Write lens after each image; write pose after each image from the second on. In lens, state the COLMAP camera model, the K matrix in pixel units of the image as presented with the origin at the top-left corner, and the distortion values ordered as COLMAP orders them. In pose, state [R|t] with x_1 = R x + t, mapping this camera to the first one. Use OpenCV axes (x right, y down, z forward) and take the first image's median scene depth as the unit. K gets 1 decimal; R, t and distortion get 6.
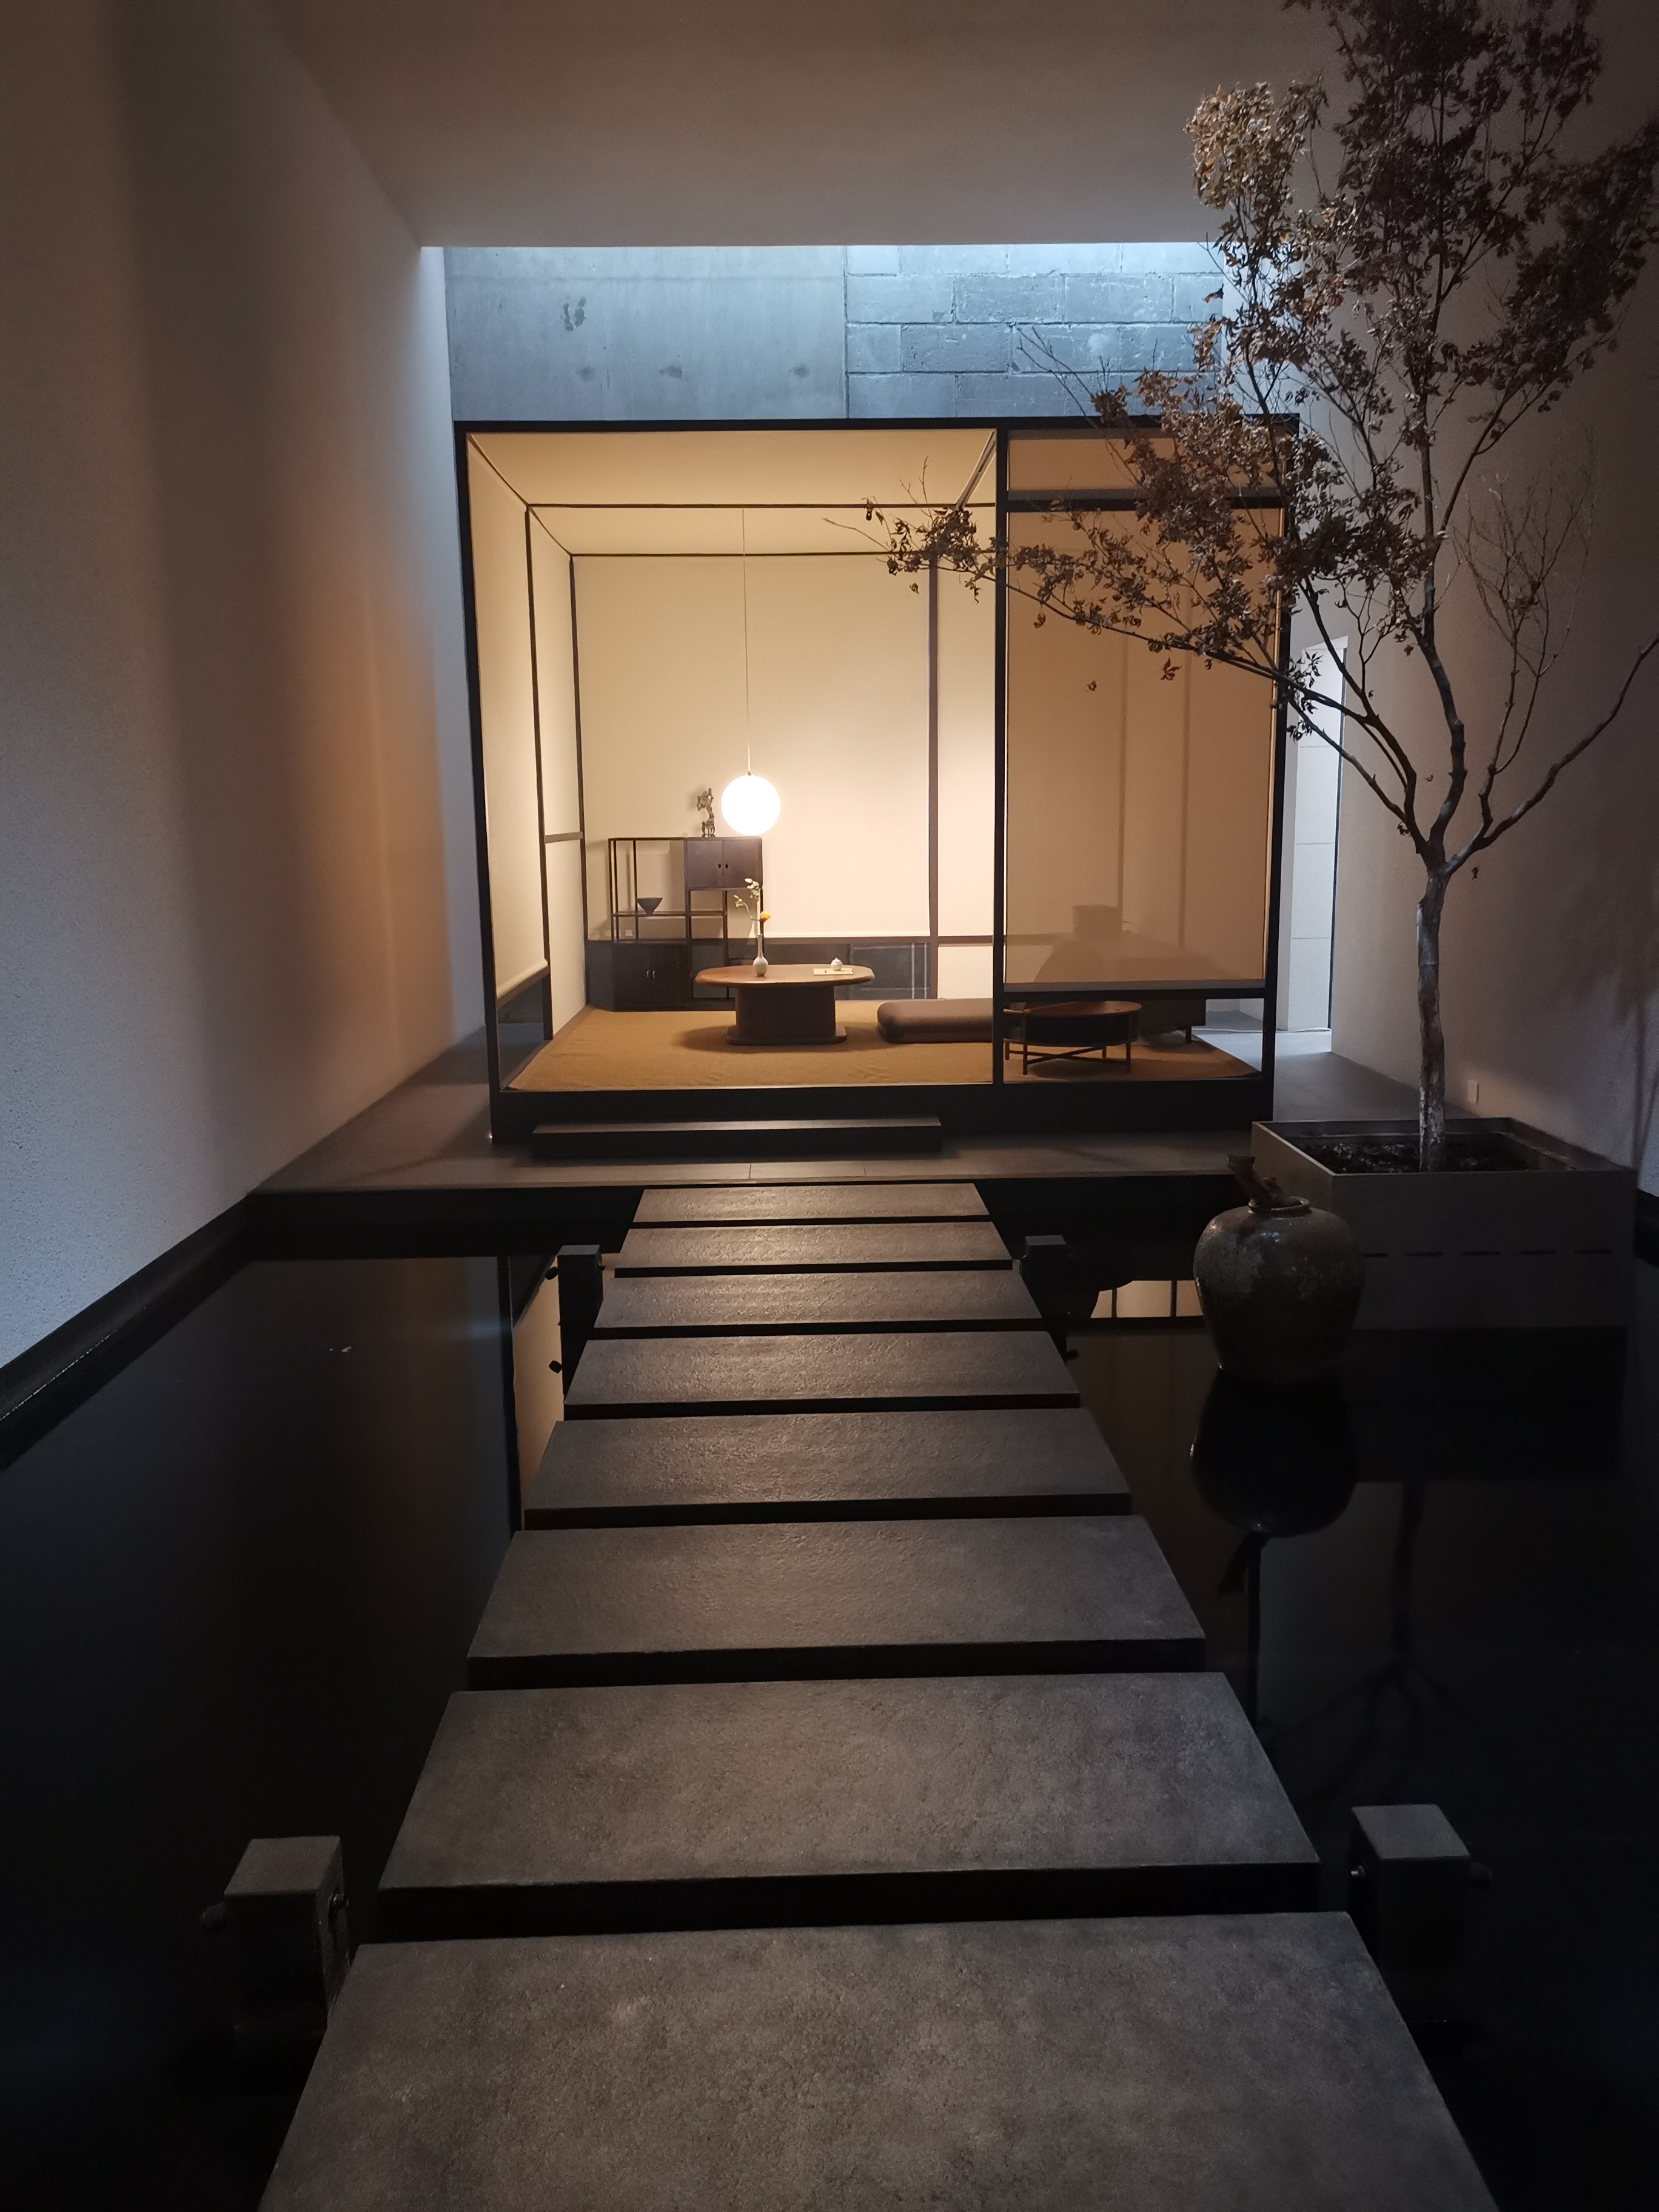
lens RADIAL K [[1703.9, 0, 837.6], [0, 1703.9, 1110.1], [0, 0, 1]] dist [0.071805, -0.059724]
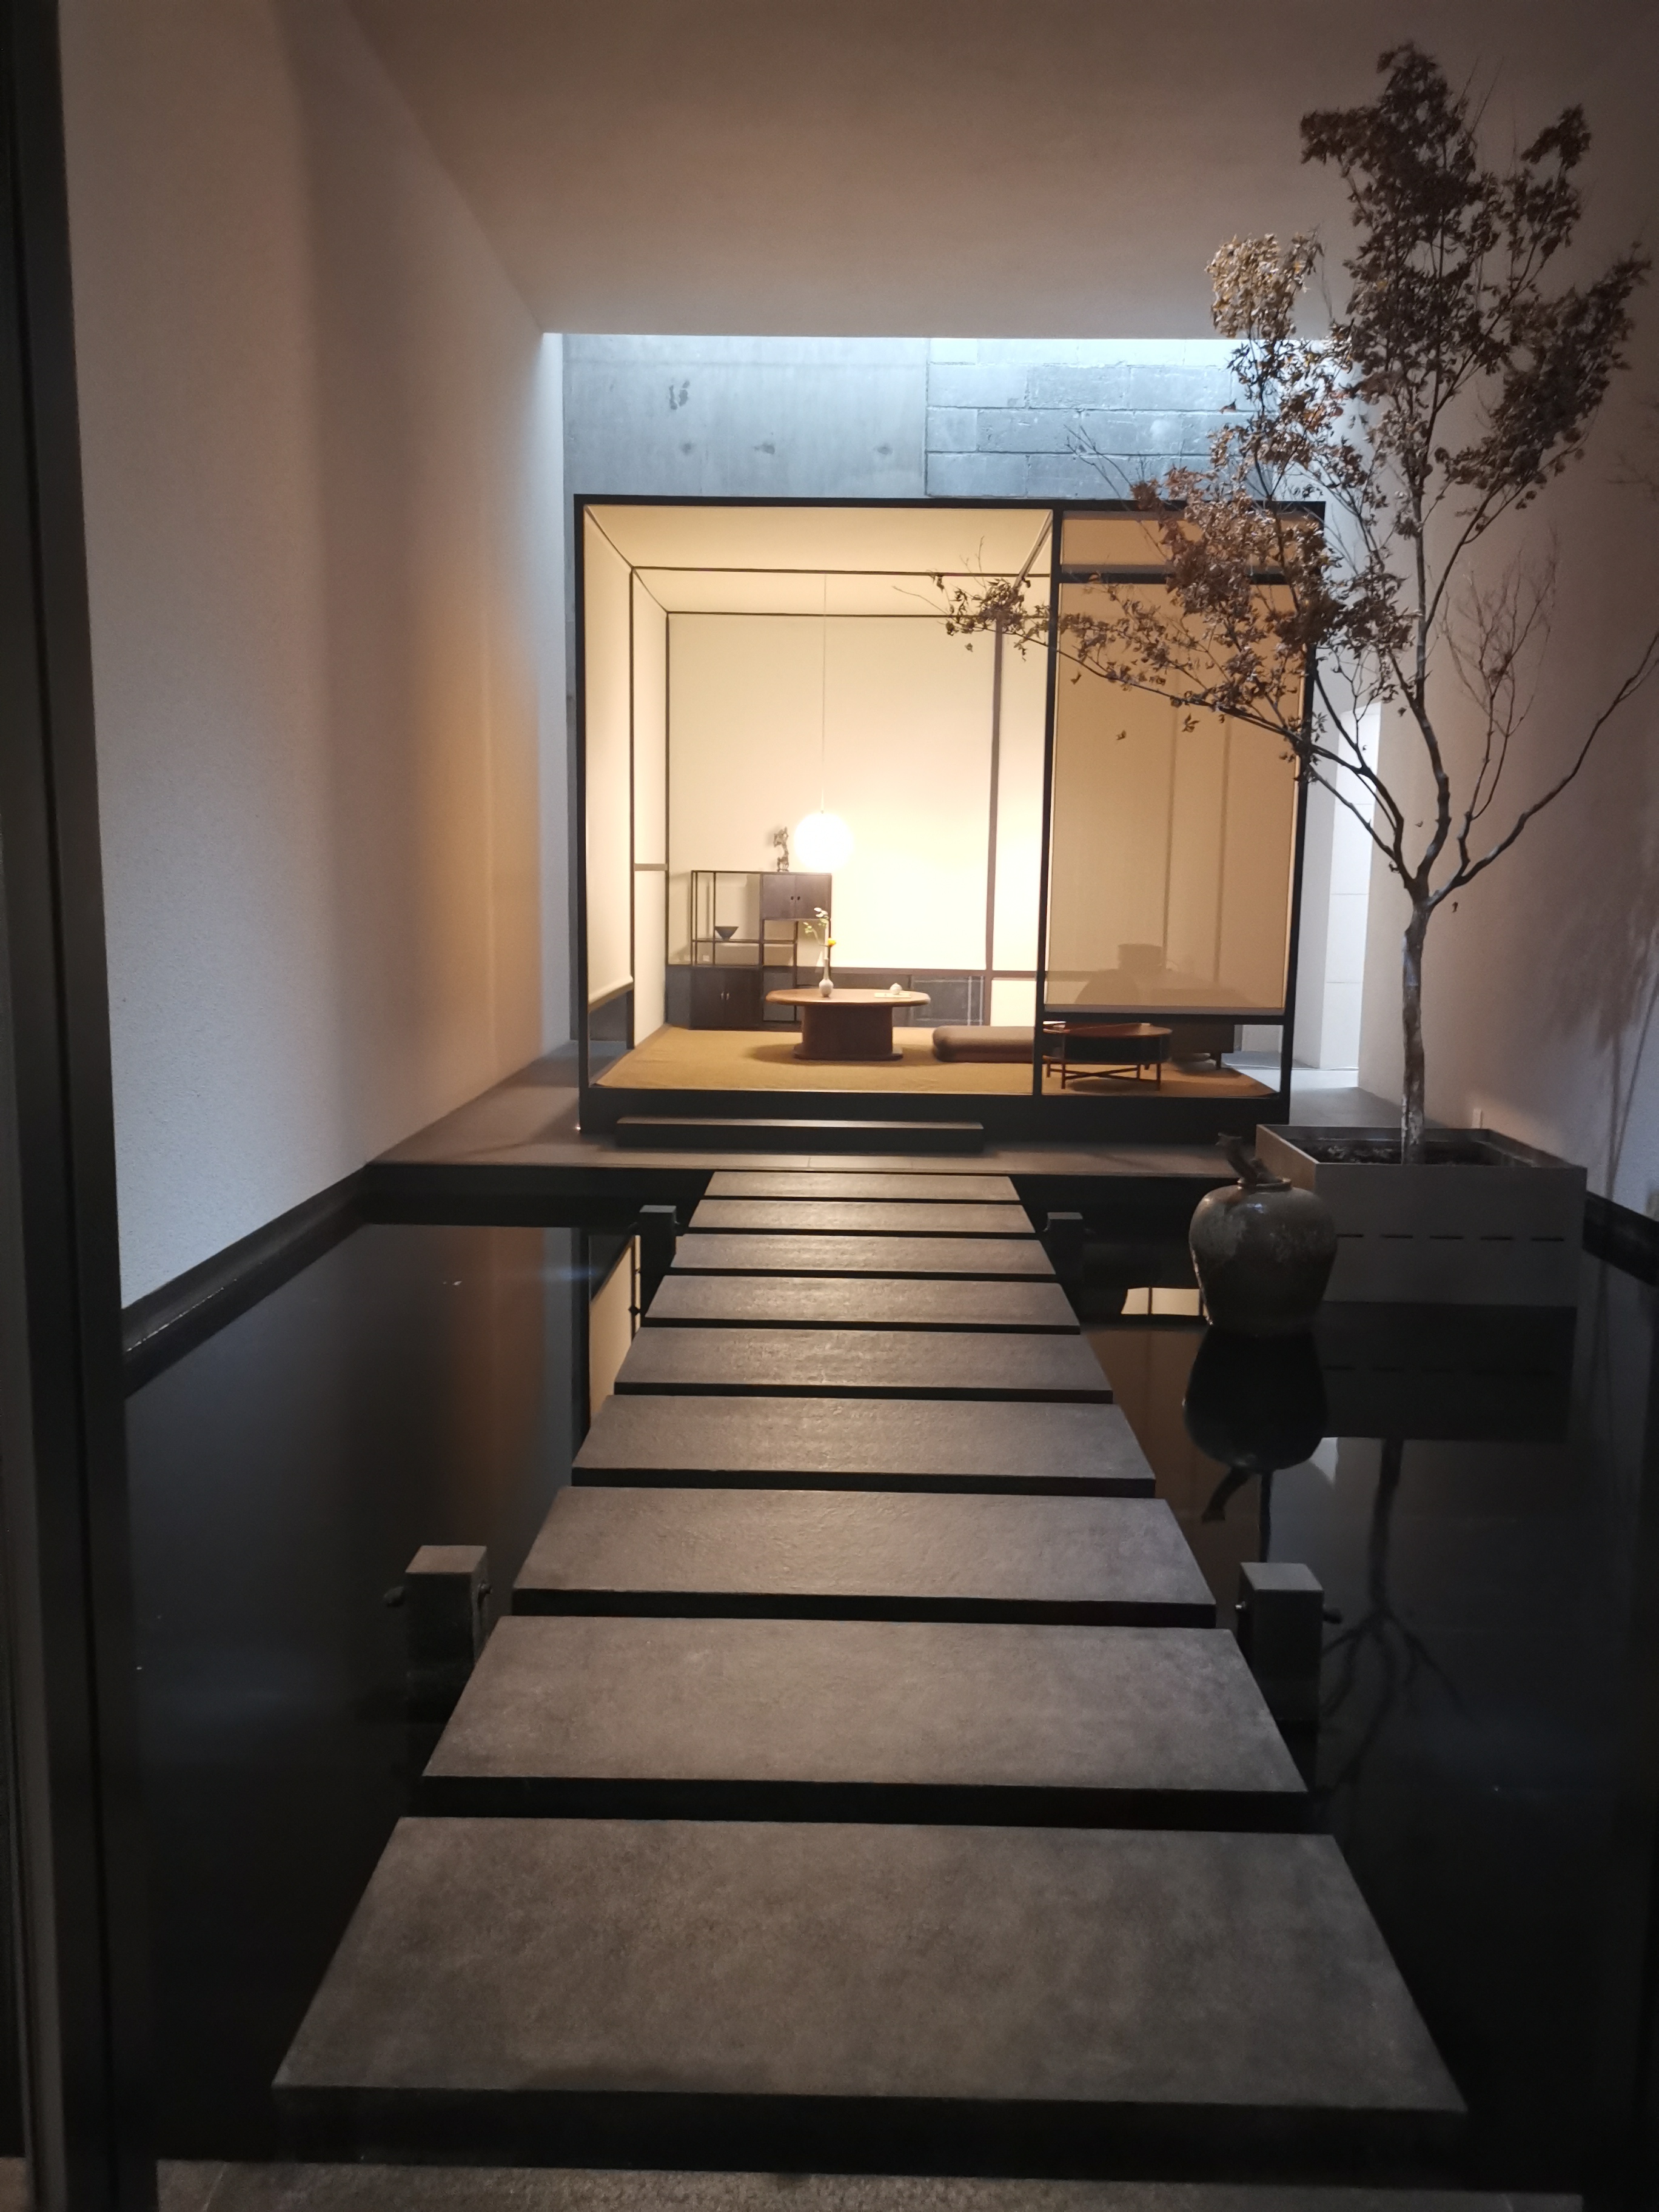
lens RADIAL K [[1714.2, 0, 841.0], [0, 1714.2, 1109.2], [0, 0, 1]] dist [0.078437, -0.074366]
pose [[0.998748, 0.033654, -0.037016, 0.012131], [-0.034906, 0.998822, -0.033698, 0.048092], [0.035838, 0.034947, 0.998746, -0.151230]]
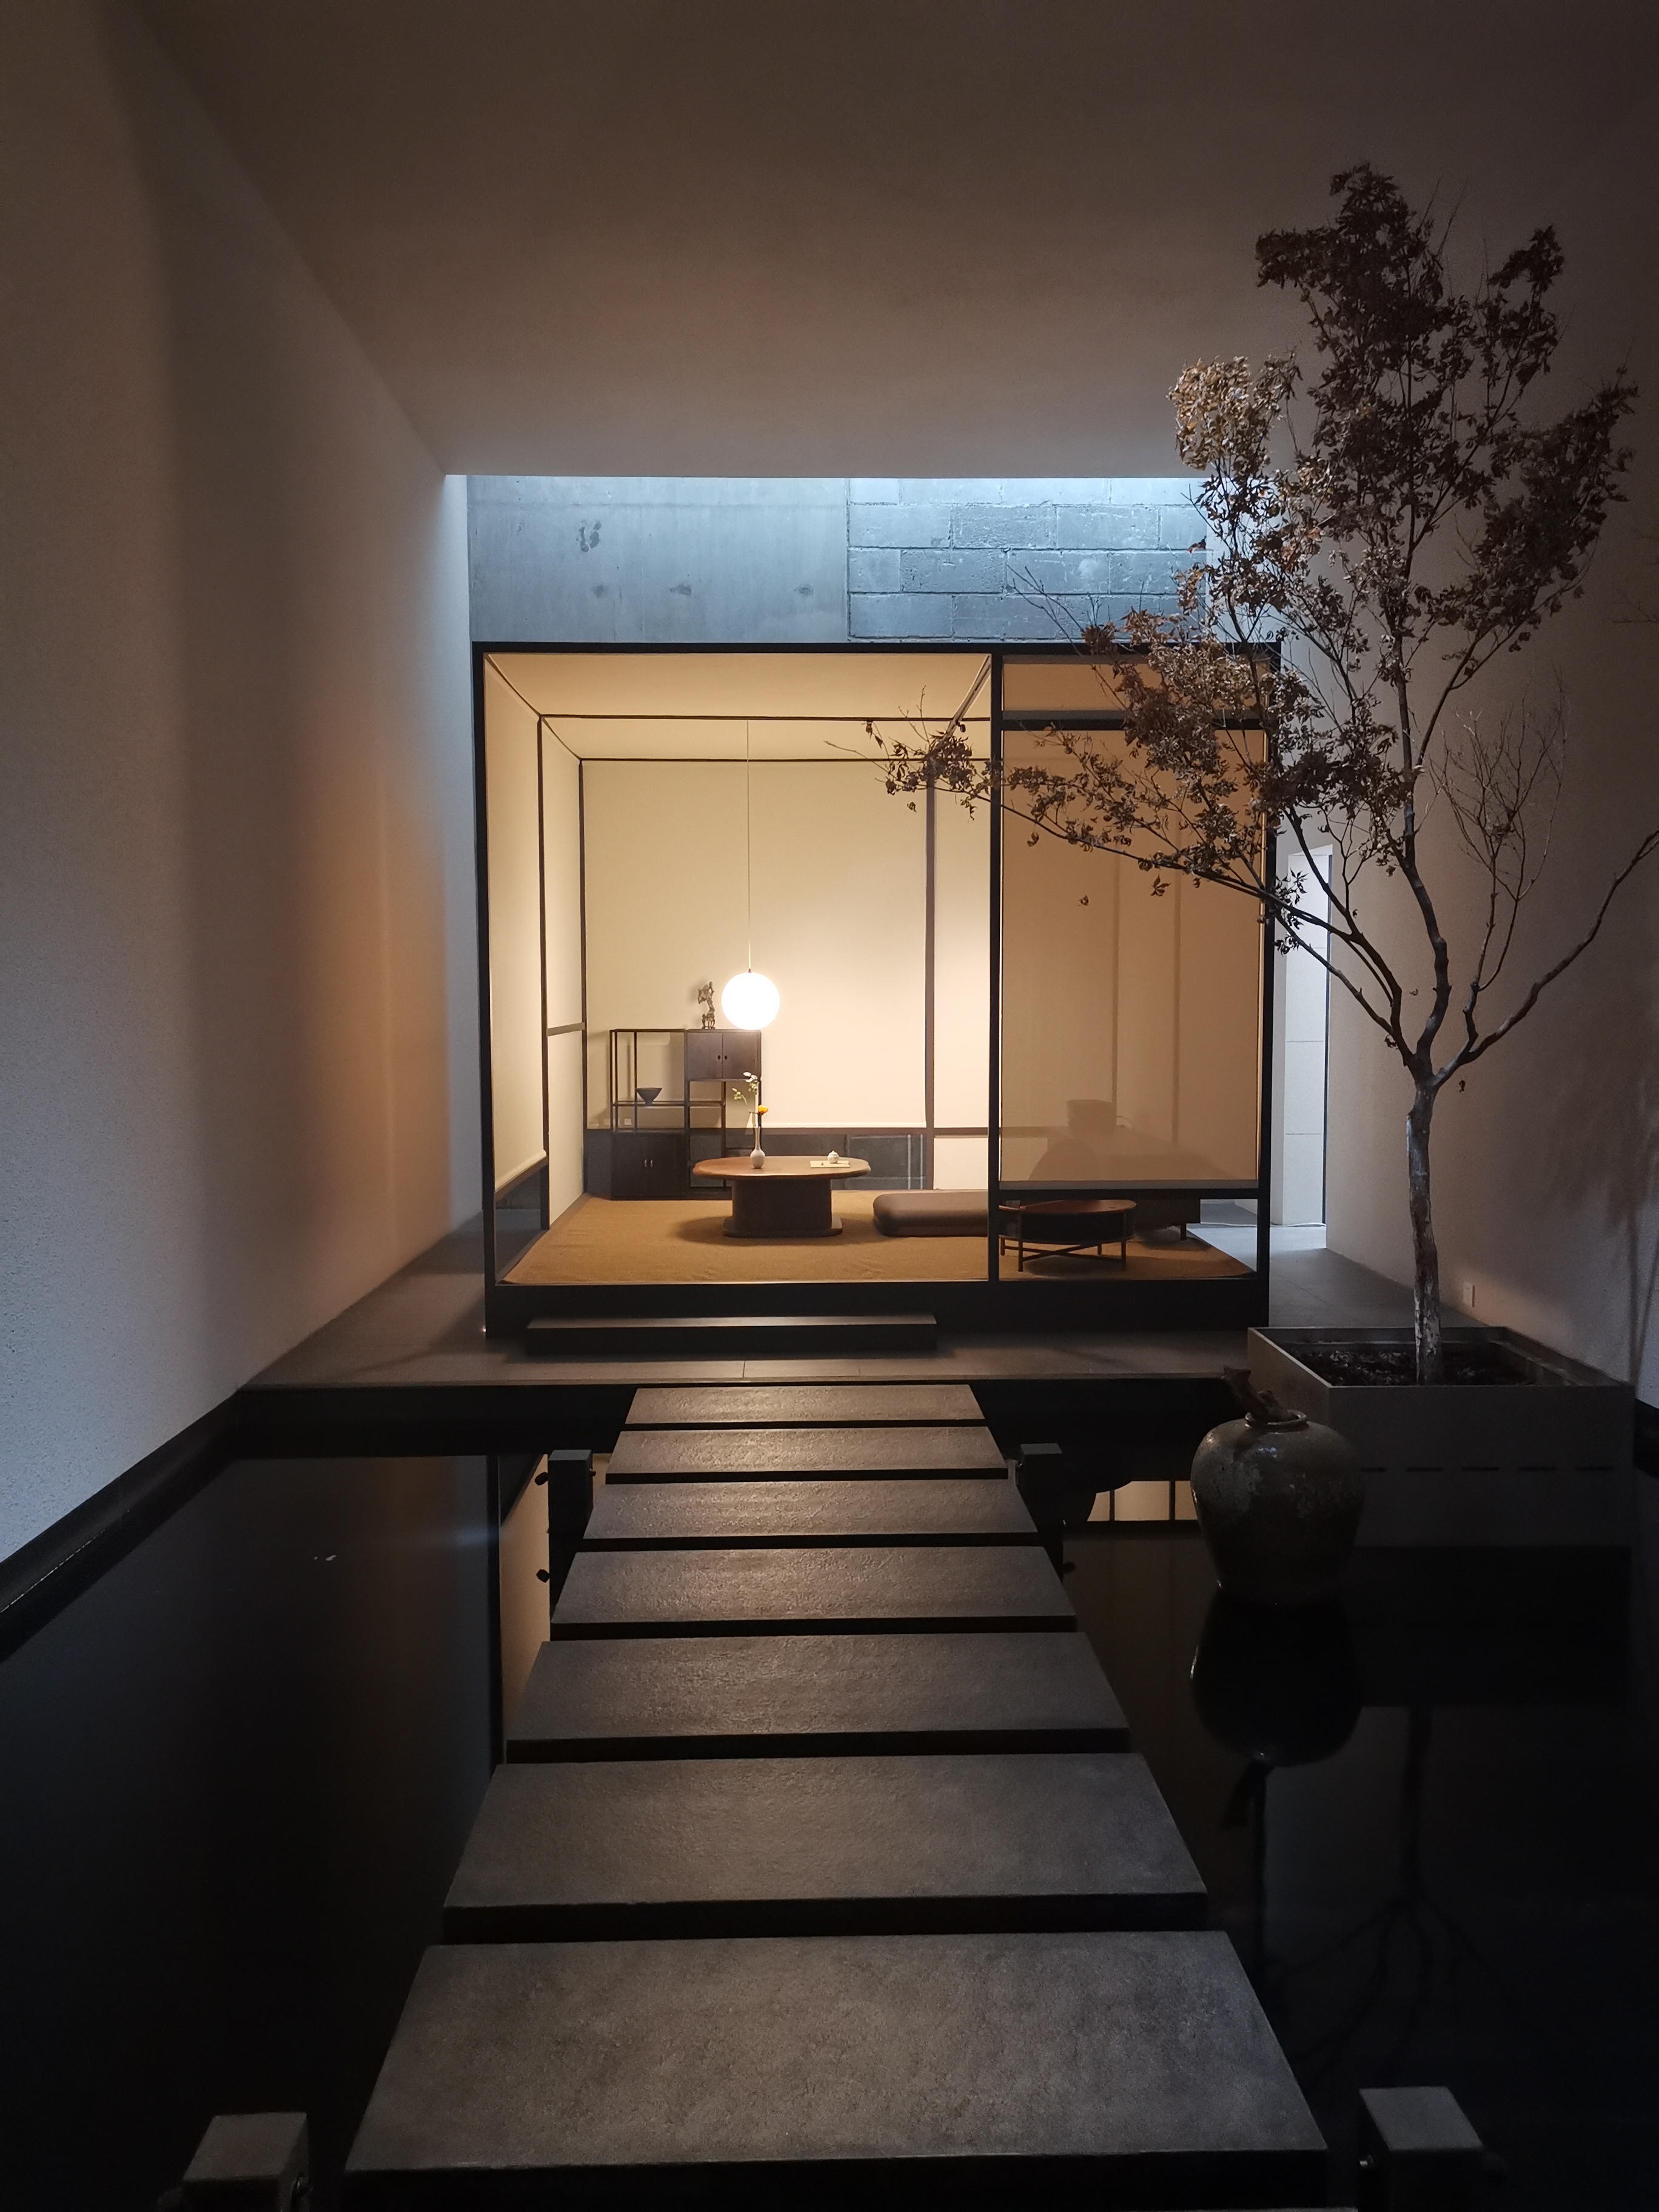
lens RADIAL K [[1703.9, 0, 837.6], [0, 1703.9, 1110.1], [0, 0, 1]] dist [0.071805, -0.059724]
pose [[0.999951, 0.009749, 0.001591, 0.000083], [-0.009534, 0.994670, -0.102672, -0.015936], [-0.002583, 0.102652, 0.994714, -0.007199]]
